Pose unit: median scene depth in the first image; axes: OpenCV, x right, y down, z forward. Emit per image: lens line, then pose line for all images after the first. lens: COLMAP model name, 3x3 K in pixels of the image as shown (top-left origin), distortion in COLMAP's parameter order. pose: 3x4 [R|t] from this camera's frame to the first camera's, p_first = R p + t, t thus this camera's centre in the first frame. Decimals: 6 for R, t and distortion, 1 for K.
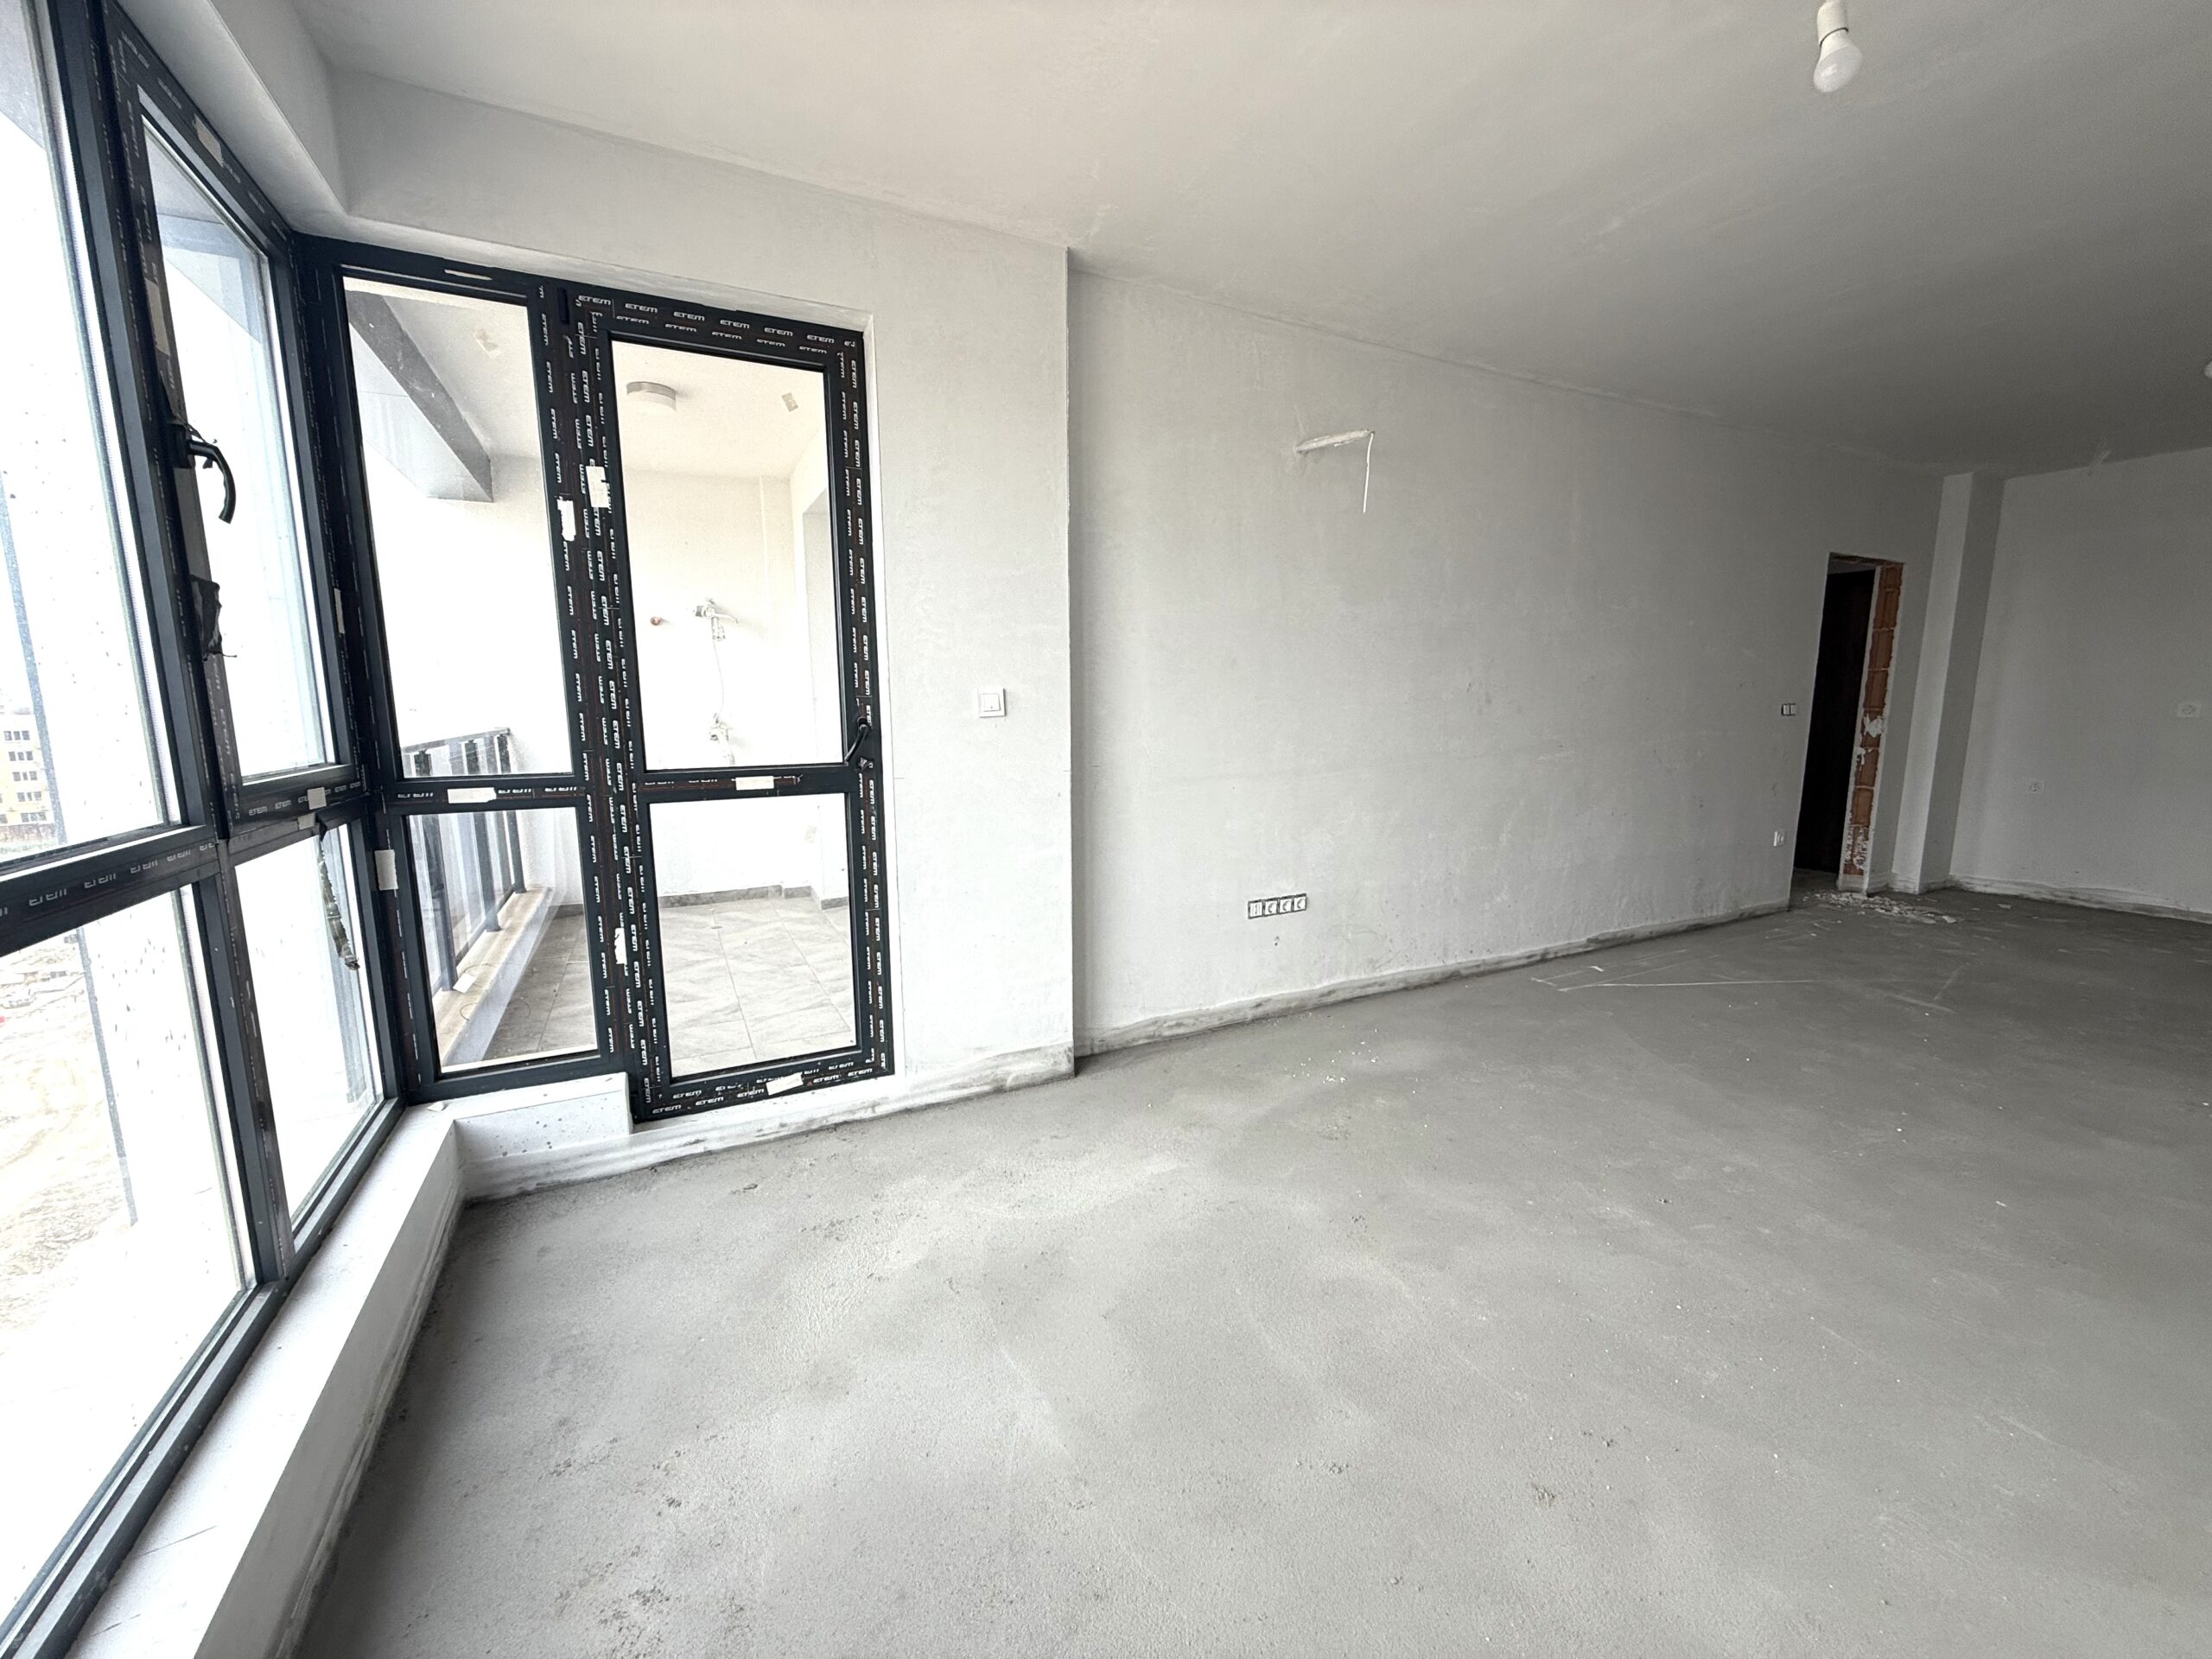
lens RADIAL K [[885.1, 0, 1097.0], [0, 885.1, 830.5], [0, 0, 1]] dist [-0.000278, -0.000326]
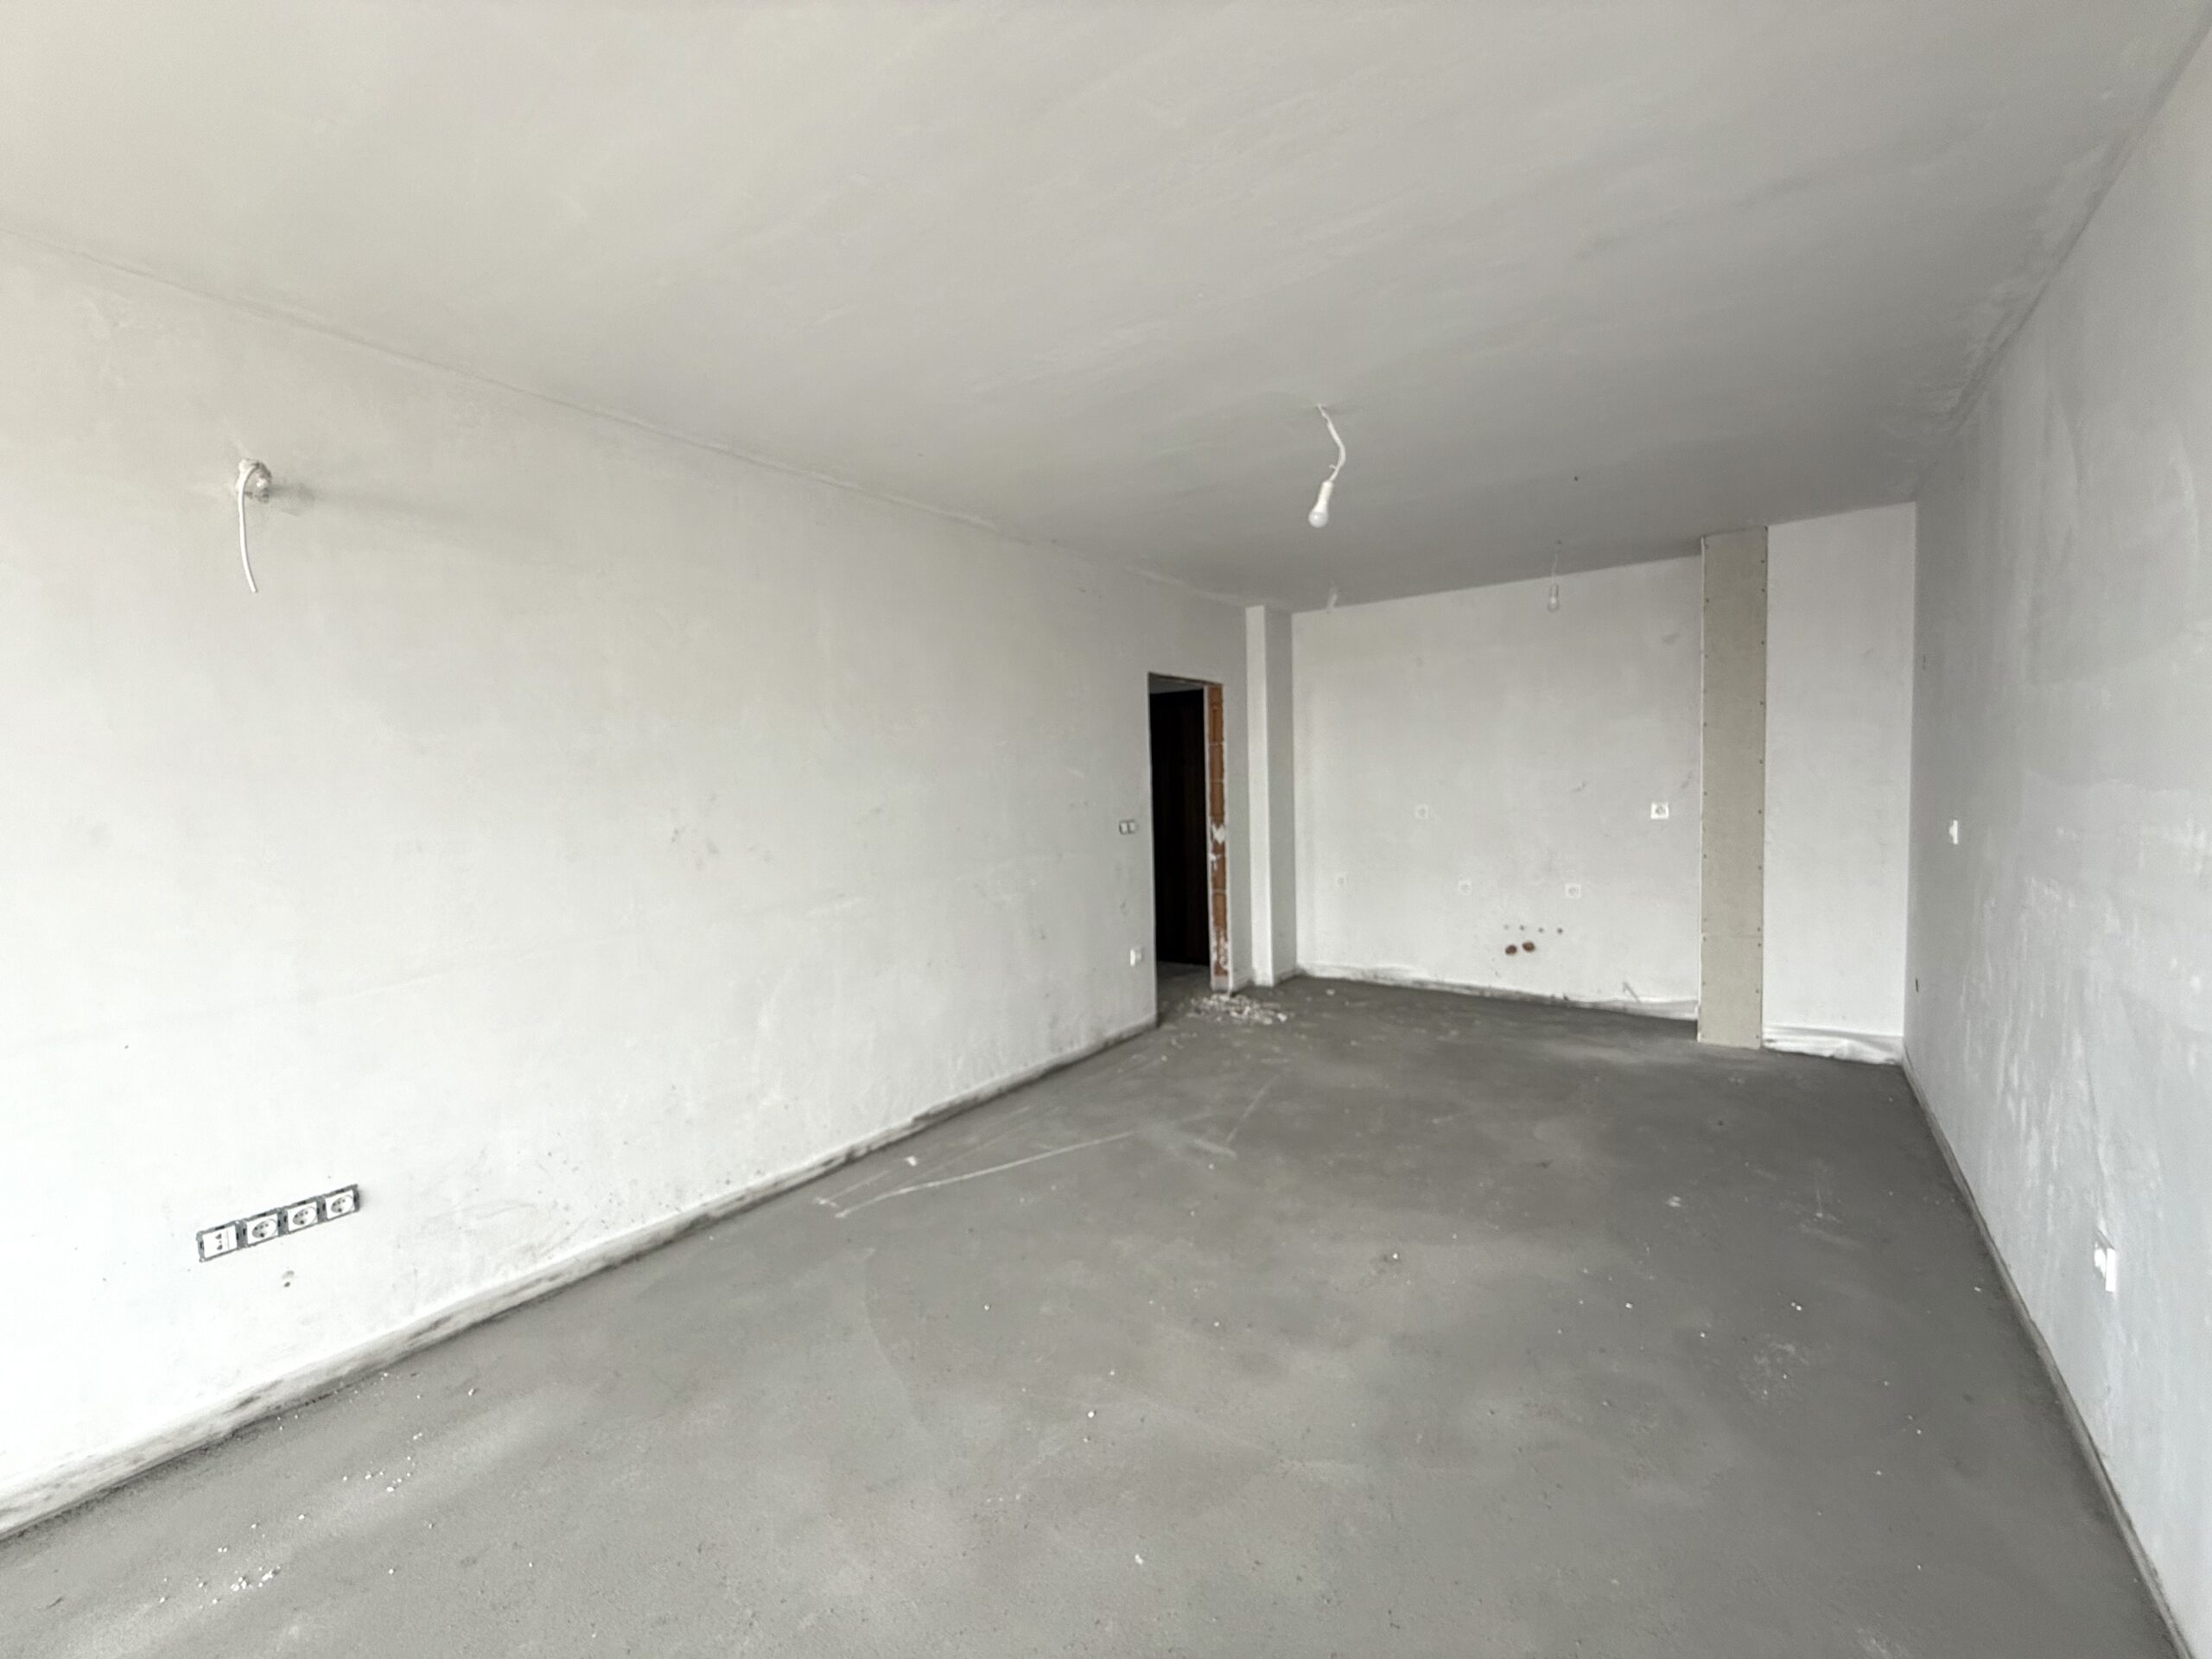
lens RADIAL K [[885.1, 0, 1120.9], [0, 885.1, 823.3], [0, 0, 1]] dist [-0.000278, -0.000326]
pose [[0.887621, -0.042729, 0.458588, 0.359261], [0.090554, 0.992443, -0.082801, -0.065893], [-0.451584, 0.115022, 0.884783, 0.144688]]
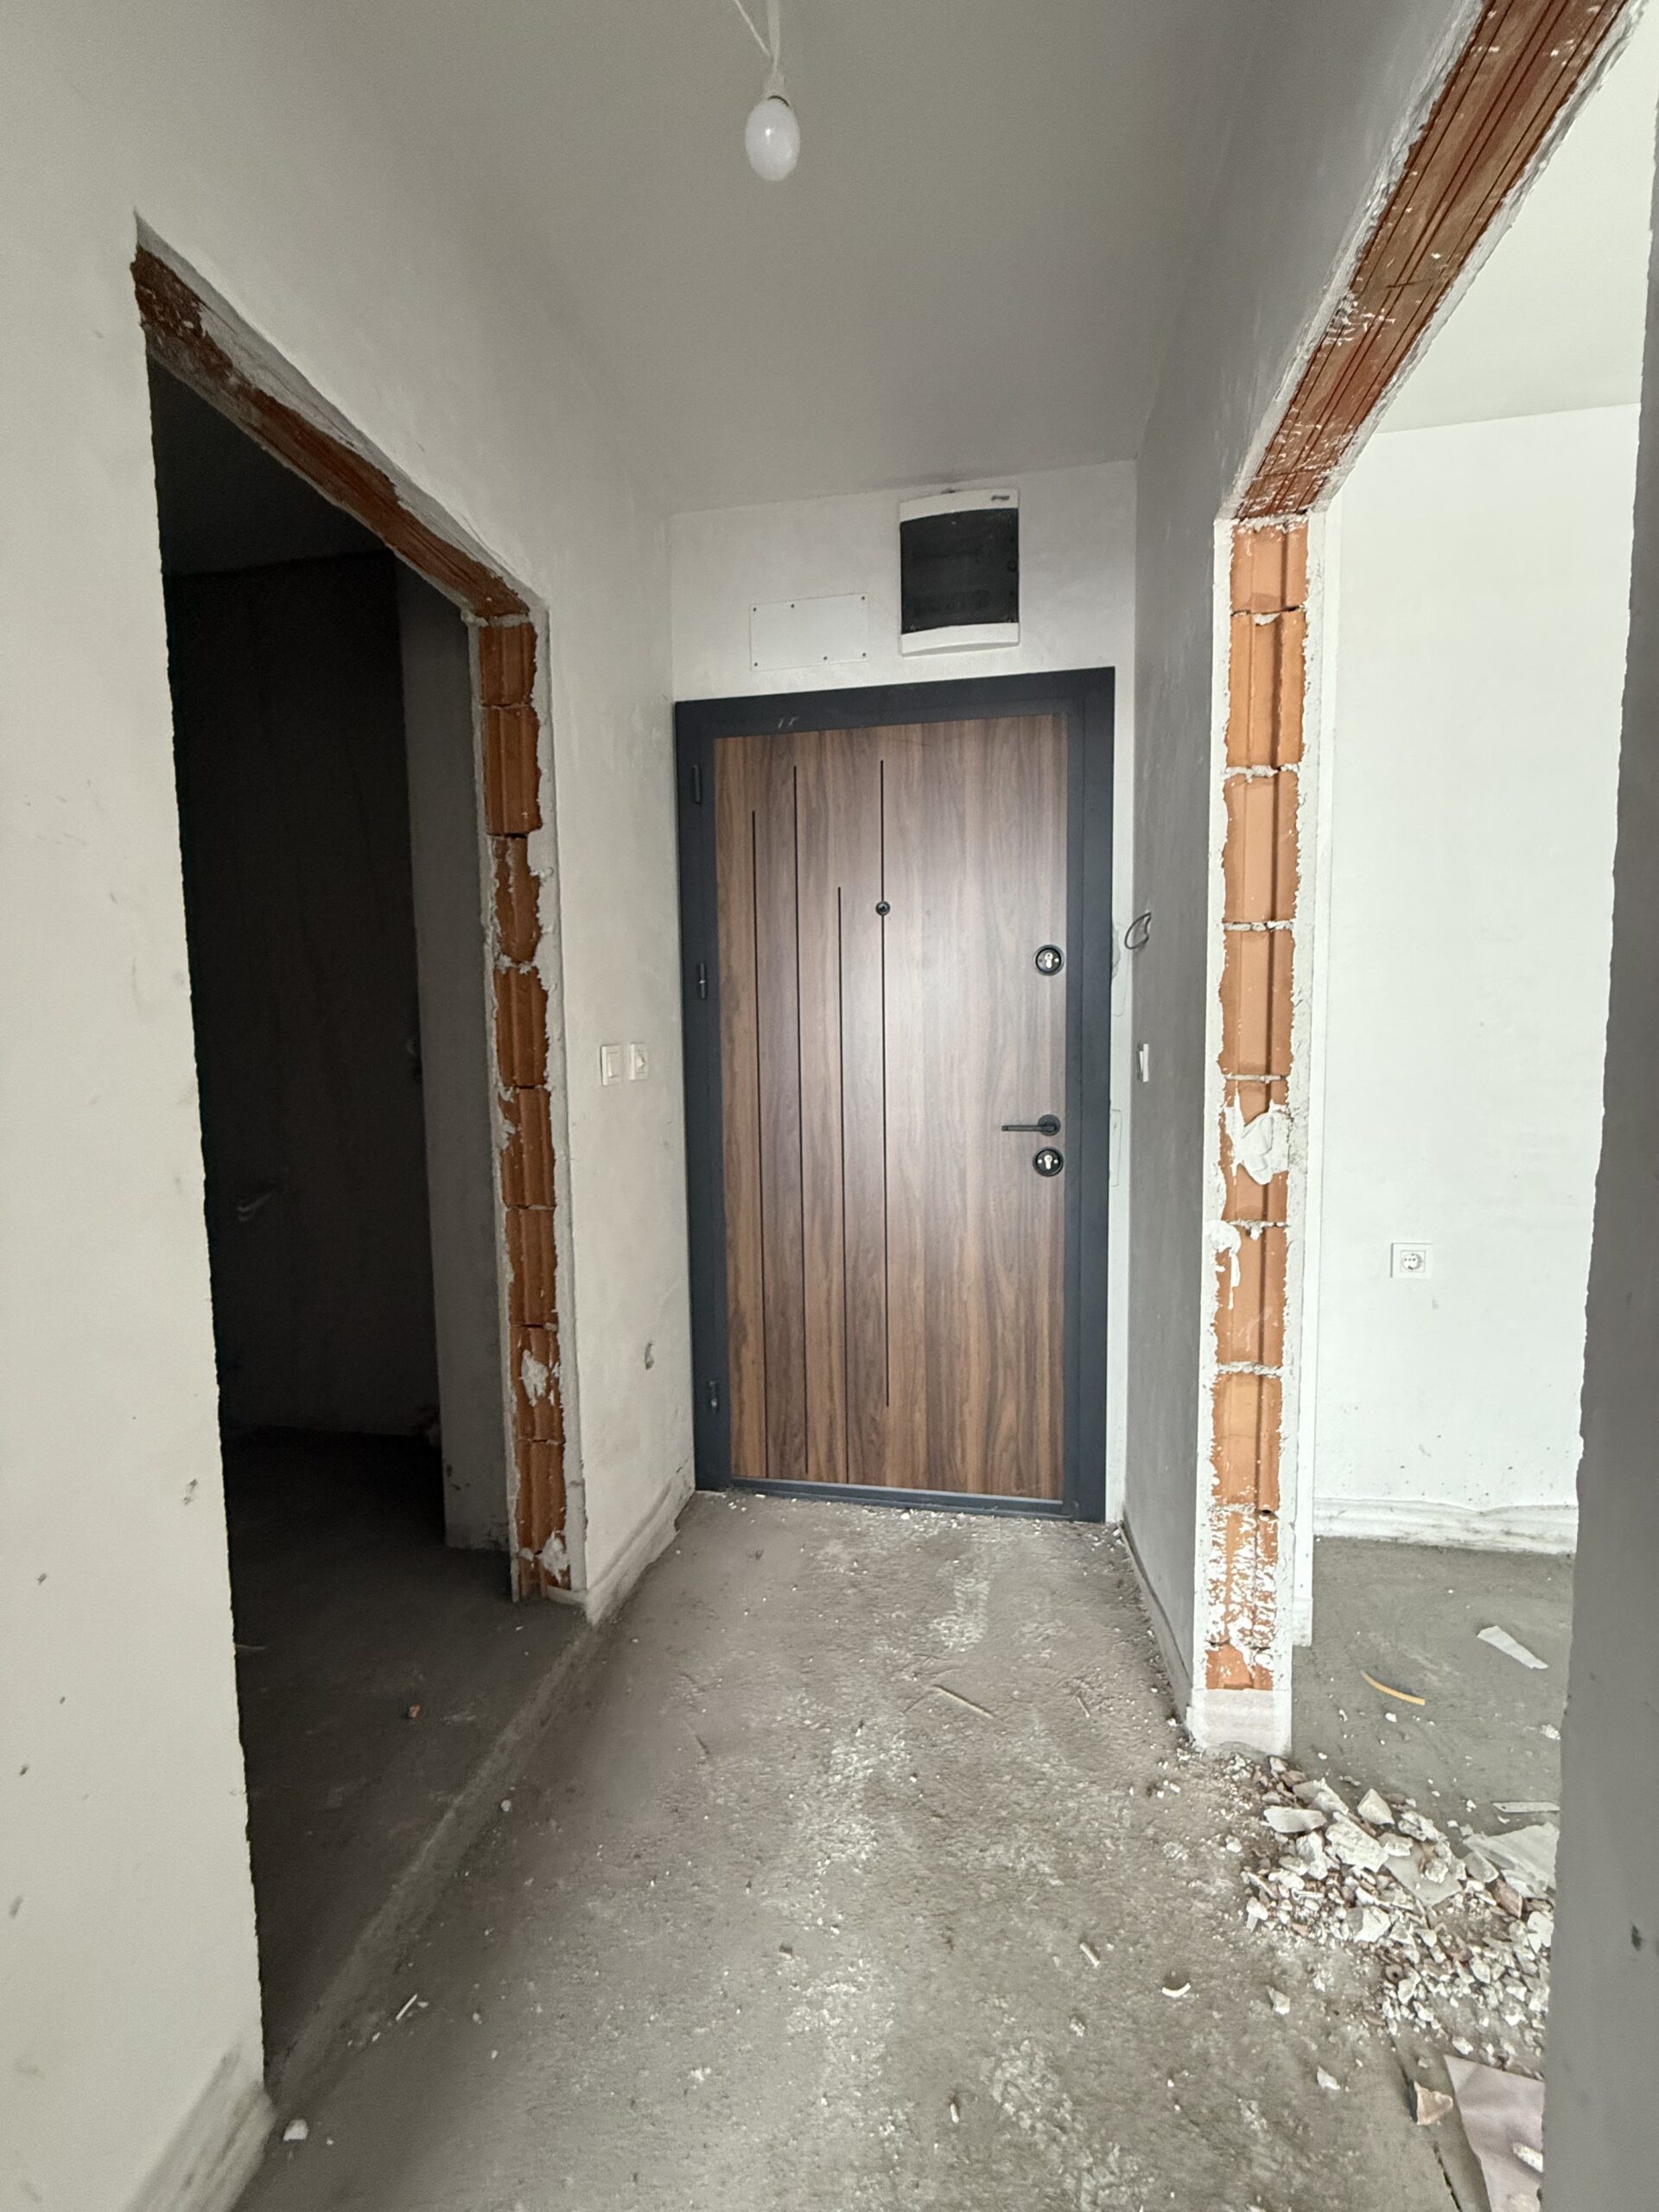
lens RADIAL K [[885.1, 0, 826.5], [0, 885.1, 1089.7], [0, 0, 1]] dist [-0.000278, -0.000326]
pose [[0.589159, -0.054359, 0.806186, 0.733470], [0.124993, 0.991856, -0.024467, -0.177131], [-0.798291, 0.115183, 0.591156, 1.173162]]
